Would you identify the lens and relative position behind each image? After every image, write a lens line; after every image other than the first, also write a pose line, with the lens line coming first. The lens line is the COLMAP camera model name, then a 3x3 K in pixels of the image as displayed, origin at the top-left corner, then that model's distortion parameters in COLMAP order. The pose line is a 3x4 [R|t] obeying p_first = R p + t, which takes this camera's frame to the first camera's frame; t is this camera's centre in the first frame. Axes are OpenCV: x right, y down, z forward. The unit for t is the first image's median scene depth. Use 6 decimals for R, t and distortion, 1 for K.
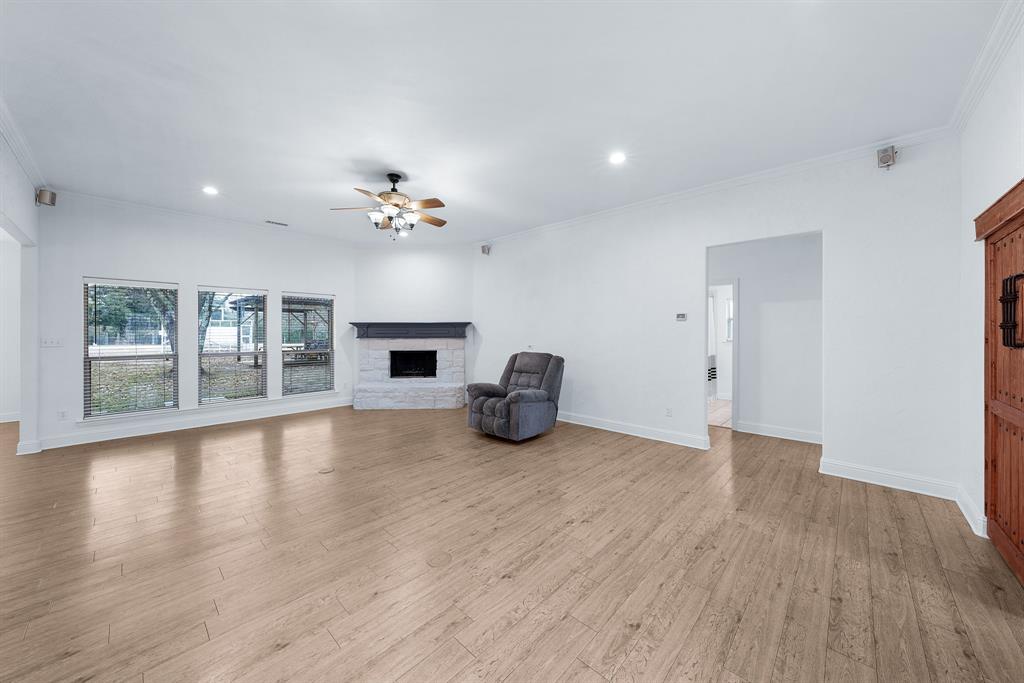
lens RADIAL K [[357.3, 0, 515.6], [0, 357.3, 337.6], [0, 0, 1]] dist [-0.000651, -0.000039]
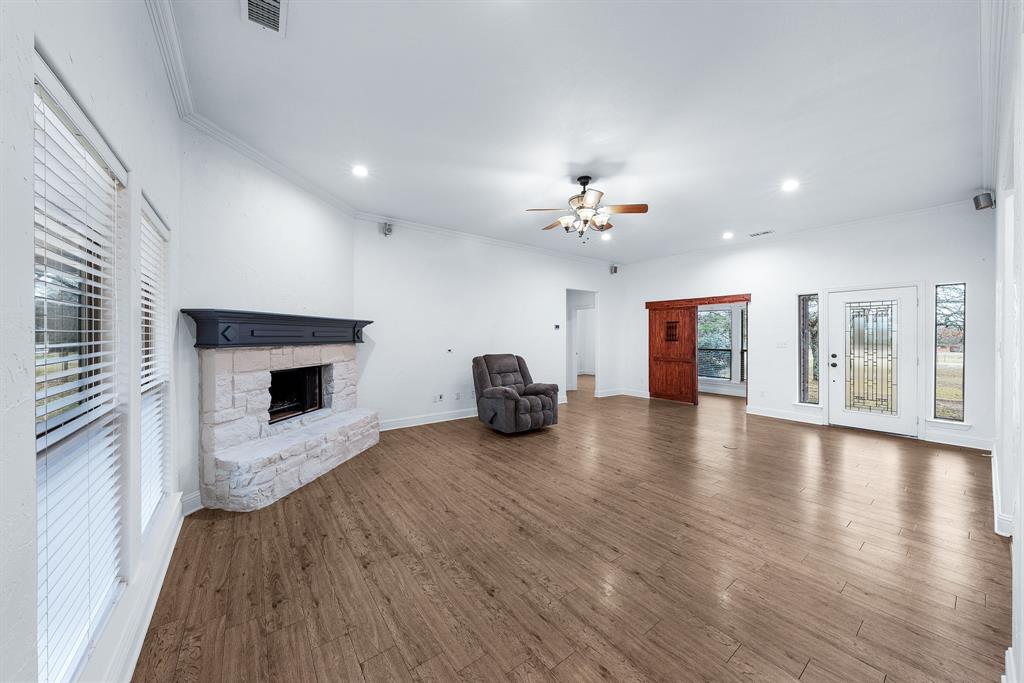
lens RADIAL K [[352.5, 0, 512.0], [0, 352.5, 341.5], [0, 0, 1]] dist [0.000116, -0.000008]
pose [[0.193557, -0.013046, 0.981002, -0.781753], [0.007958, 0.999900, 0.011727, -0.007938], [-0.981057, 0.005537, 0.193641, 0.587283]]
